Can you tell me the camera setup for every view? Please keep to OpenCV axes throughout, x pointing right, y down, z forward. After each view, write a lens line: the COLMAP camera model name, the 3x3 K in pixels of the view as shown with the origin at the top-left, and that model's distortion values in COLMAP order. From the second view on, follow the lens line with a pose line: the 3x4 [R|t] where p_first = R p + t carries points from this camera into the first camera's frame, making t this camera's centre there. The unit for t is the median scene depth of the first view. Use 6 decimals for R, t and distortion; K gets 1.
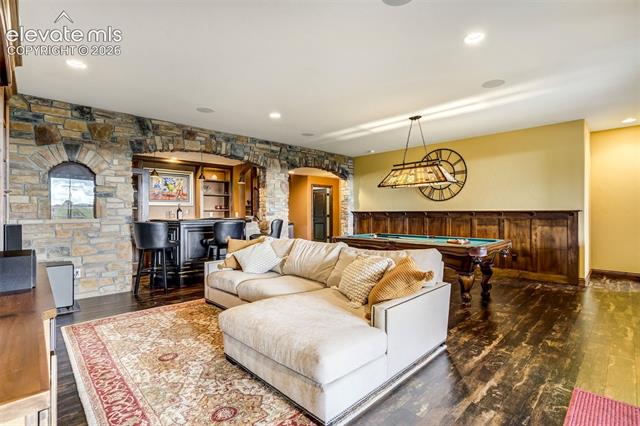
lens RADIAL K [[301.4, 0, 326.6], [0, 301.4, 214.1], [0, 0, 1]] dist [-0.040541, -0.000574]
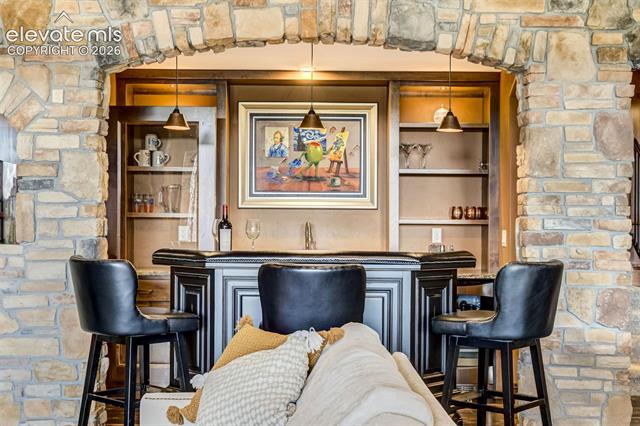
lens RADIAL K [[940.9, 0, 321.4], [0, 940.9, 242.8], [0, 0, 1]] dist [-0.003436, 0.022796]
pose [[0.703854, 0.026090, -0.709865, 0.268612], [-0.013784, 0.999639, 0.023073, -0.014962], [0.710211, -0.006455, 0.703960, 0.274053]]
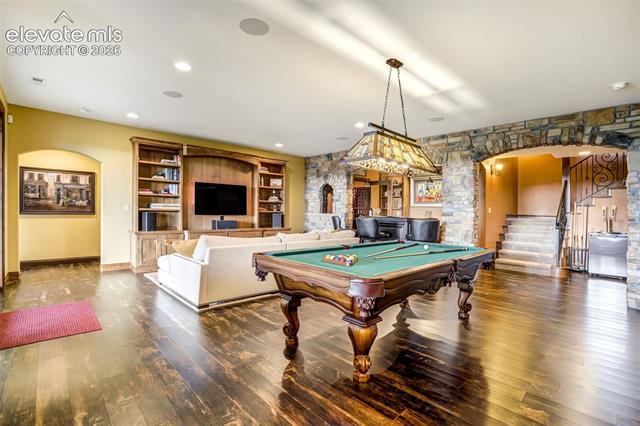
lens RADIAL K [[301.4, 0, 326.6], [0, 301.4, 214.1], [0, 0, 1]] dist [-0.040541, -0.000574]
pose [[-0.006336, 0.014436, -0.999876, 0.714302], [-0.024921, 0.999583, 0.014590, -0.006608], [0.999669, 0.025011, -0.005973, 0.653854]]
